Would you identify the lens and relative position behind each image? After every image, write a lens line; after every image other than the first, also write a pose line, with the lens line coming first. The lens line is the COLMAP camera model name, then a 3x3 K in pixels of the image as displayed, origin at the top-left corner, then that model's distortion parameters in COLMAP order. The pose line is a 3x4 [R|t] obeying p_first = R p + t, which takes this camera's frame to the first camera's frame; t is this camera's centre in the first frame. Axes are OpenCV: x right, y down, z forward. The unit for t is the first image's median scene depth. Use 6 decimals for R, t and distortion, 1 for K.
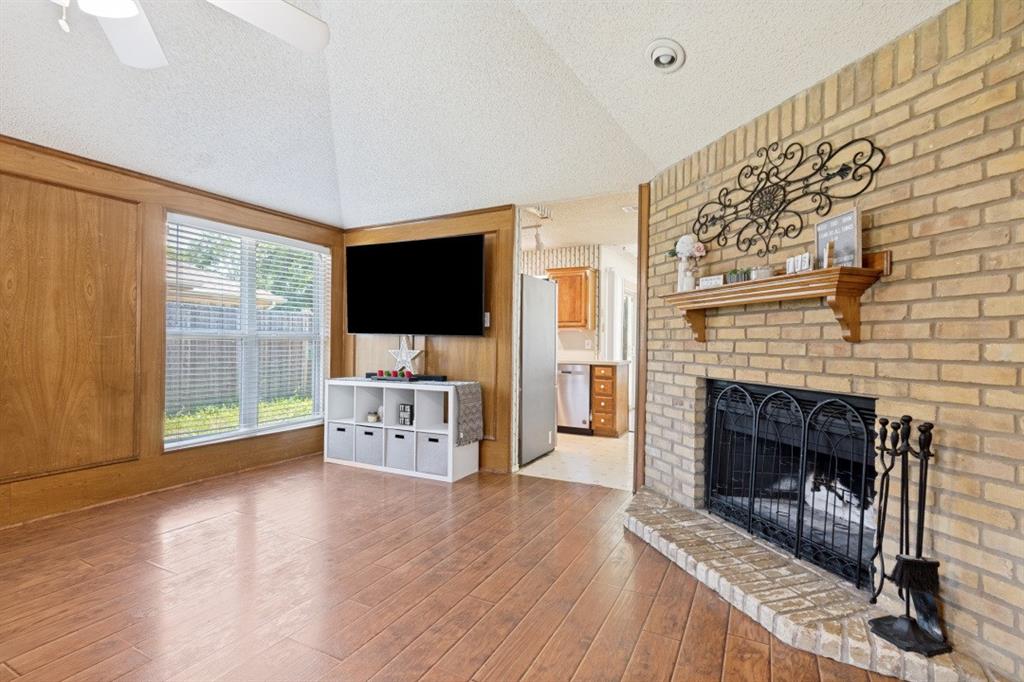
lens RADIAL K [[469.9, 0, 512.0], [0, 469.9, 341.0], [0, 0, 1]] dist [0.038005, -0.030426]
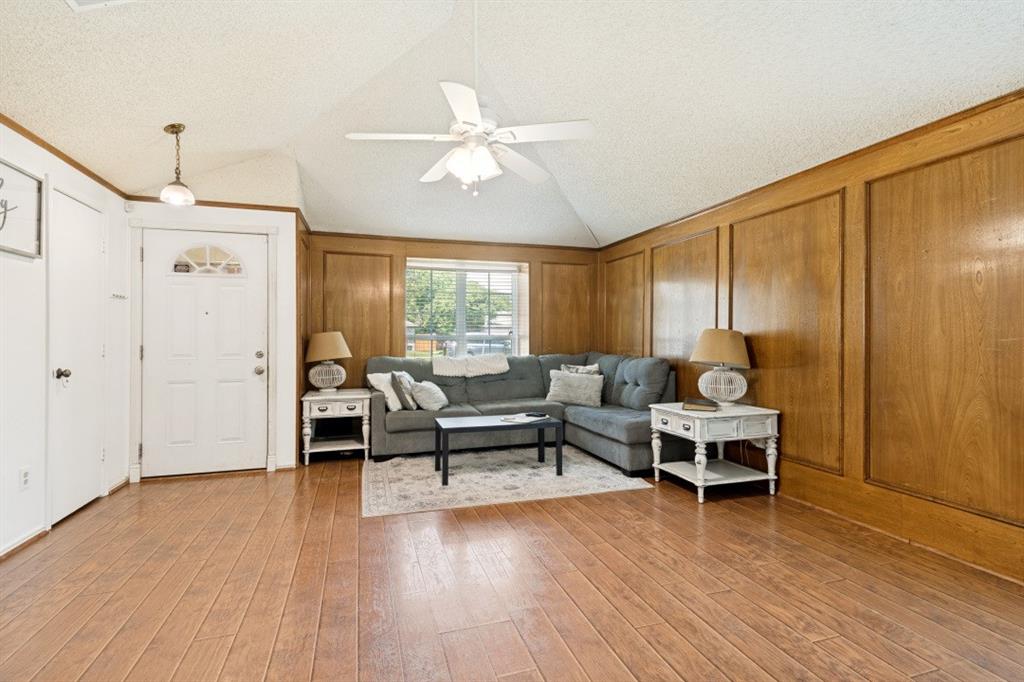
lens RADIAL K [[469.9, 0, 512.0], [0, 469.9, 341.0], [0, 0, 1]] dist [0.038005, -0.030426]
pose [[-0.696619, -0.007927, -0.717398, 0.190333], [-0.005489, 0.999969, -0.005719, 0.001050], [0.717420, -0.000046, -0.696641, 1.130342]]
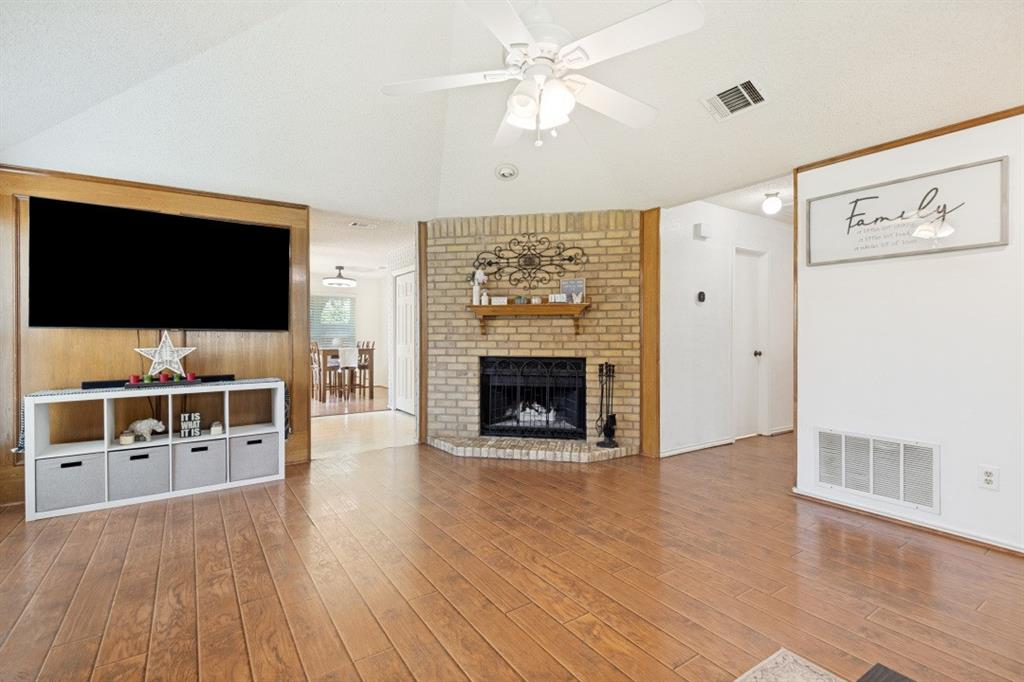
lens RADIAL K [[469.9, 0, 512.0], [0, 469.9, 341.0], [0, 0, 1]] dist [0.038005, -0.030426]
pose [[0.461146, -0.020212, 0.887094, -1.060390], [0.005026, 0.999784, 0.020166, -0.009680], [-0.887310, -0.004841, 0.461148, 0.154780]]
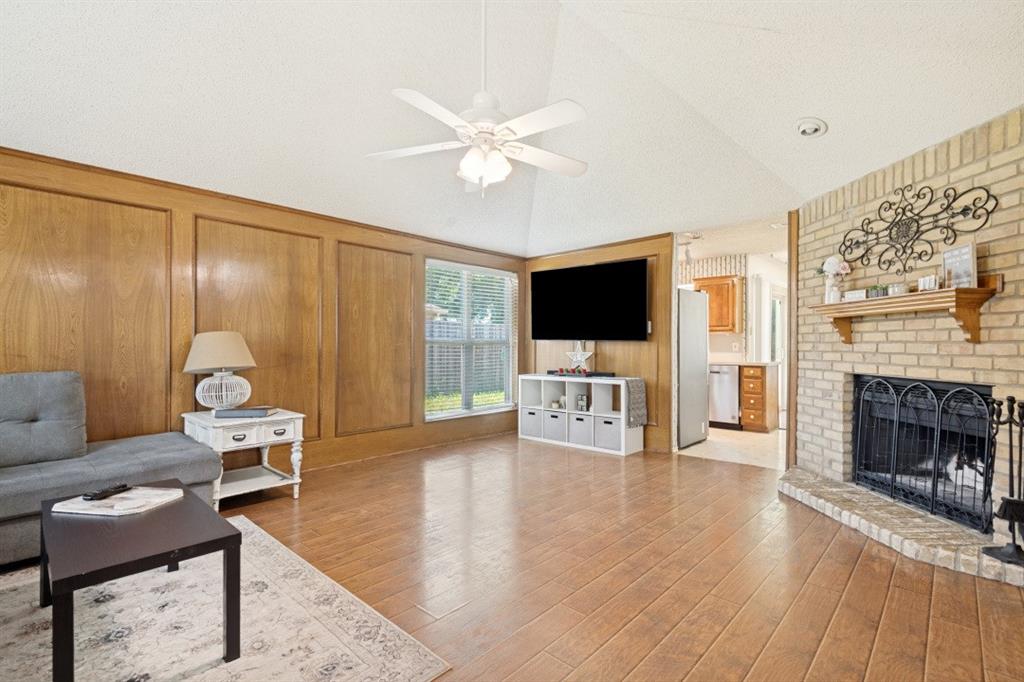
lens RADIAL K [[475.1, 0, 505.7], [0, 475.1, 342.7], [0, 0, 1]] dist [0.016150, -0.012352]
pose [[0.963900, -0.009561, -0.266094, -0.125483], [0.008364, 0.999949, -0.005631, -0.001277], [0.266134, 0.003202, 0.963931, -0.434882]]
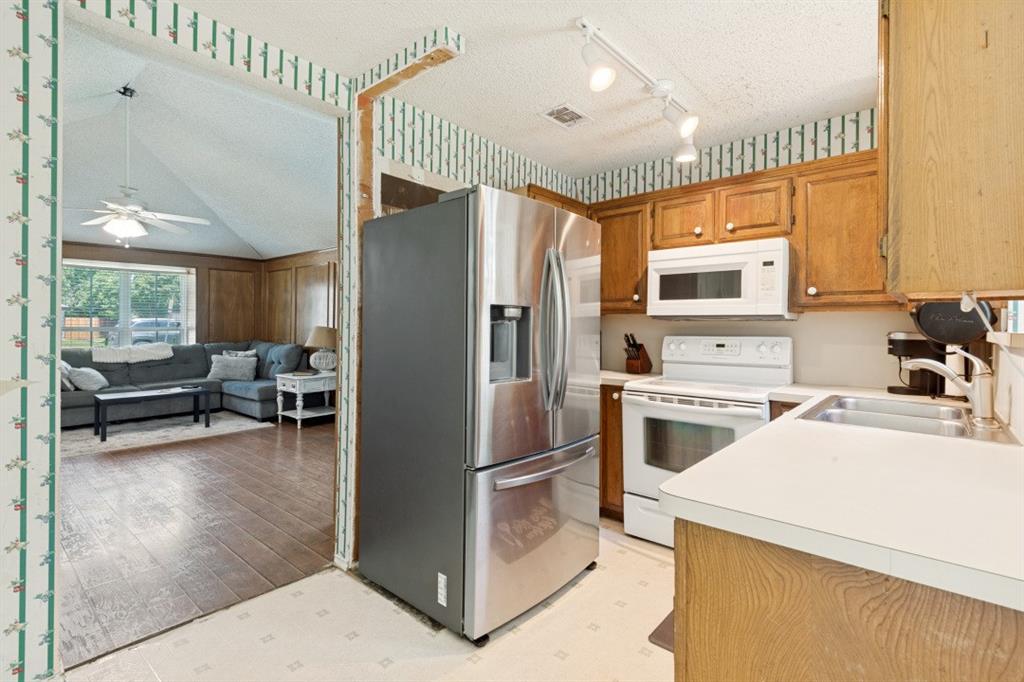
lens RADIAL K [[476.4, 0, 512.9], [0, 476.4, 326.5], [0, 0, 1]] dist [0.027115, -0.017921]
pose [[-0.219476, -0.008030, -0.975585, 0.825567], [-0.005781, 0.999959, -0.006930, -0.034423], [0.975601, 0.004119, -0.219513, 2.006197]]
